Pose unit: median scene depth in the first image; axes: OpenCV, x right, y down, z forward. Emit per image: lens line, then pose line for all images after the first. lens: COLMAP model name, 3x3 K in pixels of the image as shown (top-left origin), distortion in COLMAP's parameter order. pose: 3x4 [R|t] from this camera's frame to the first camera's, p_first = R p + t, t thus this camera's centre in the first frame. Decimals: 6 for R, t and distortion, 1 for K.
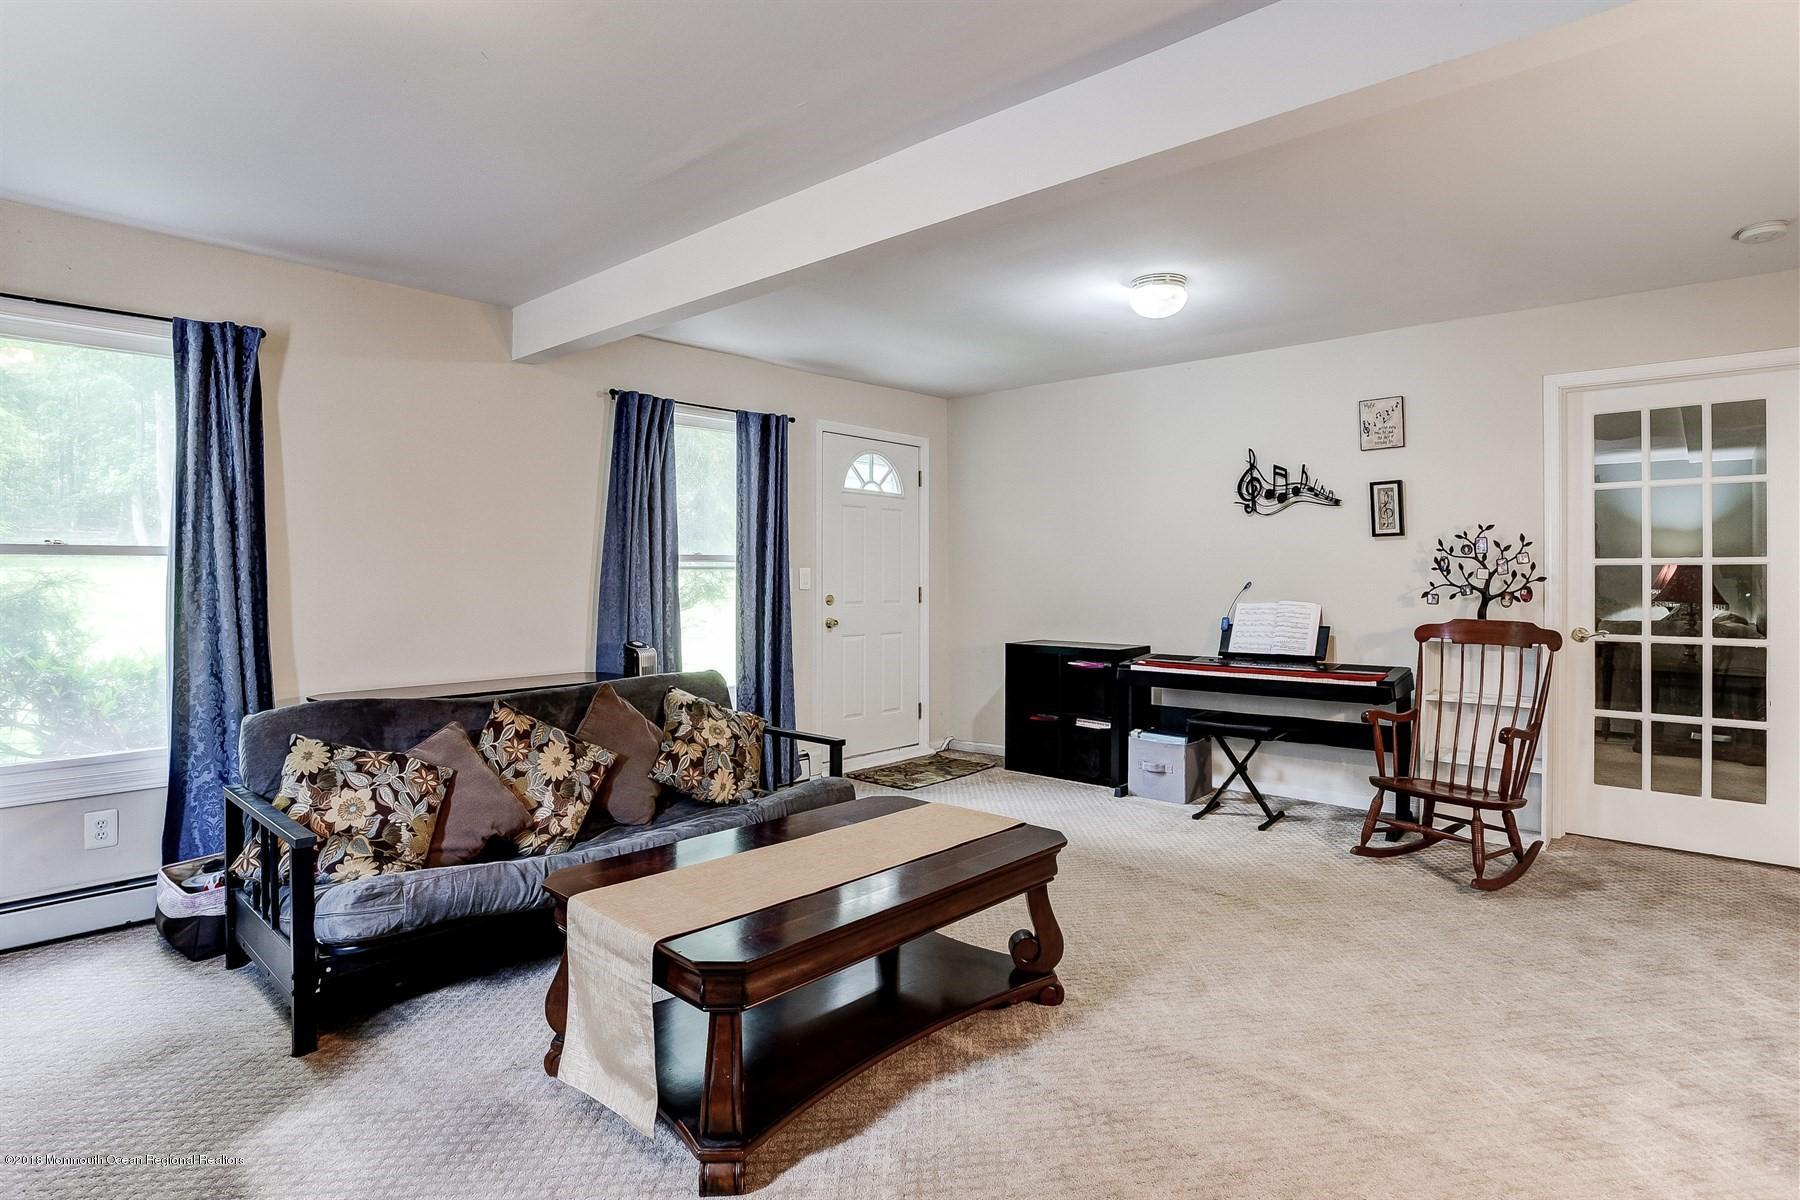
lens RADIAL K [[931.0, 0, 896.7], [0, 931.0, 585.4], [0, 0, 1]] dist [-0.017950, 0.000565]
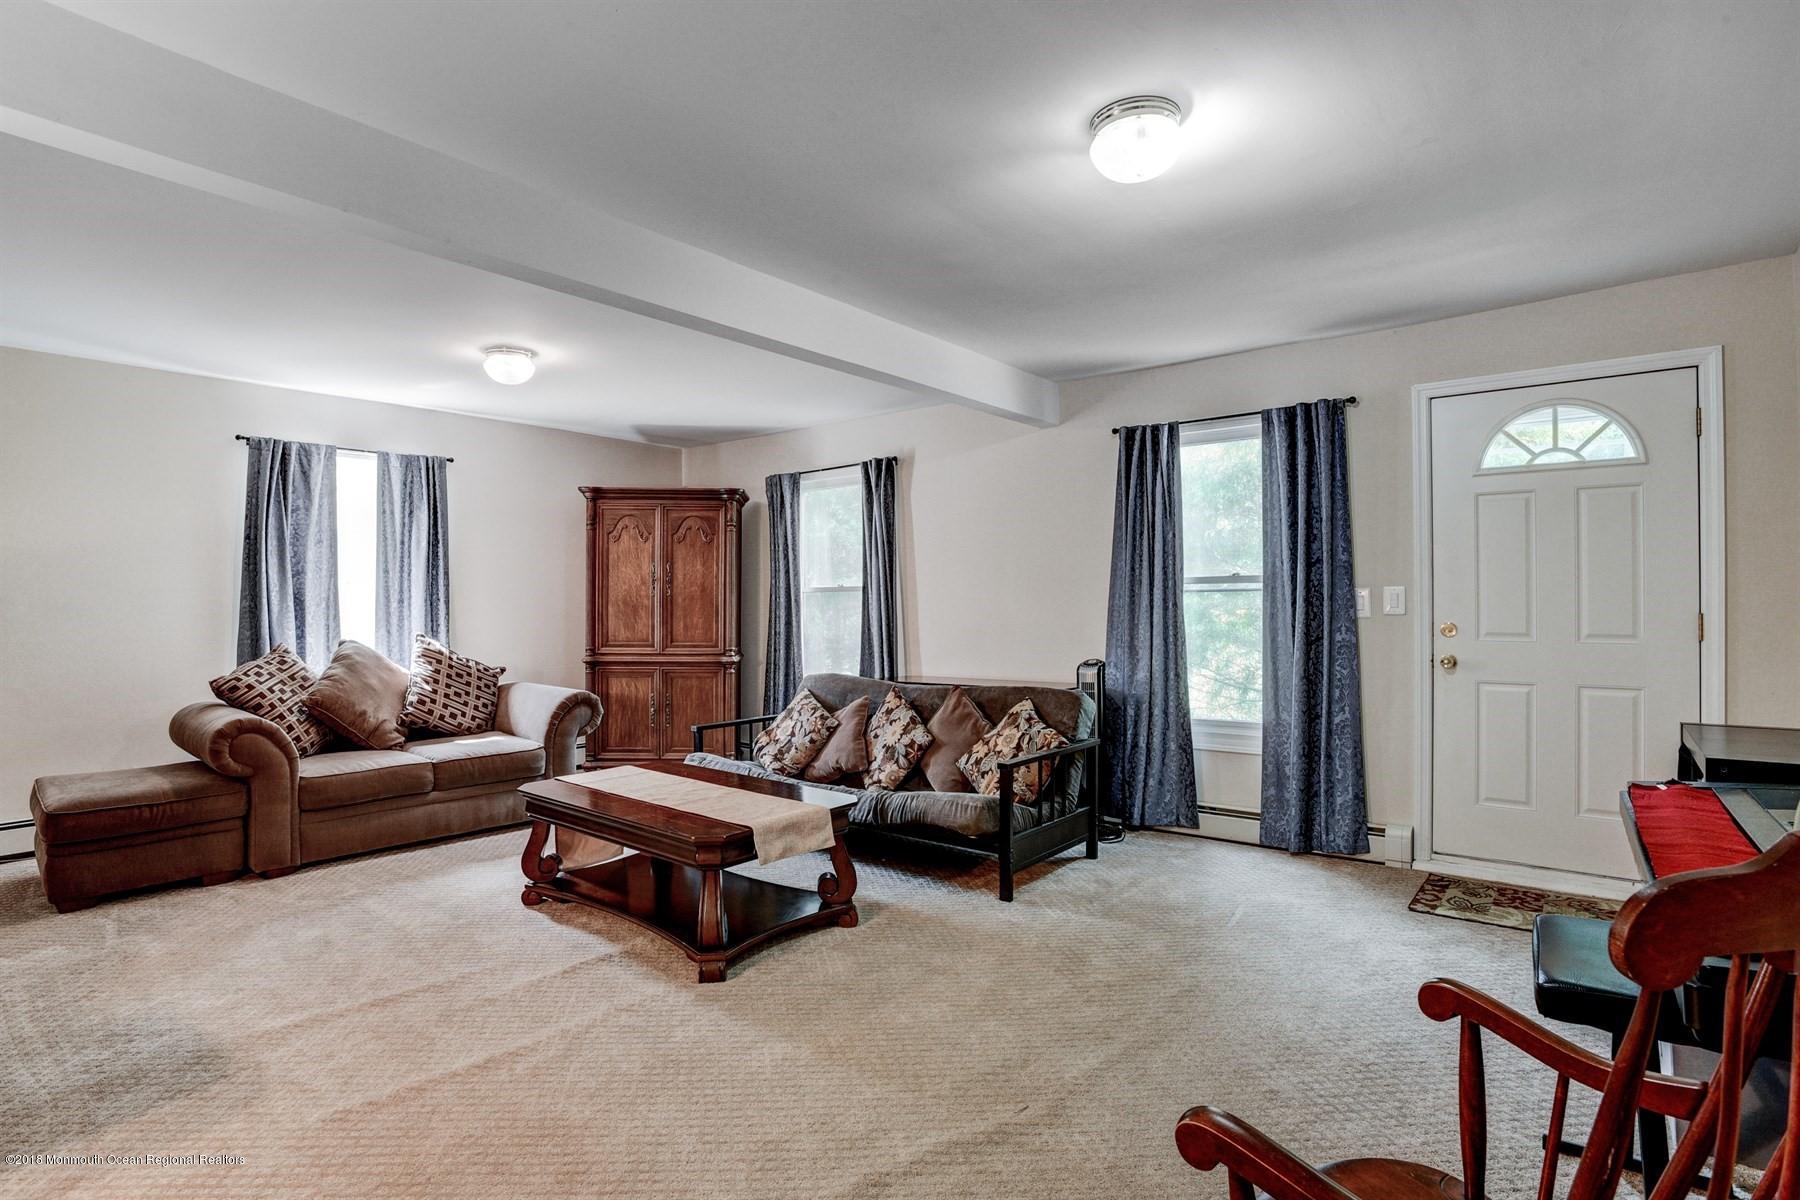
lens RADIAL K [[931.0, 0, 901.2], [0, 931.0, 603.3], [0, 0, 1]] dist [-0.017950, 0.000565]
pose [[0.068344, -0.016184, -0.997531, 0.721787], [-0.012867, 0.999771, -0.017102, 0.013910], [0.997579, 0.014004, 0.068120, 0.643382]]
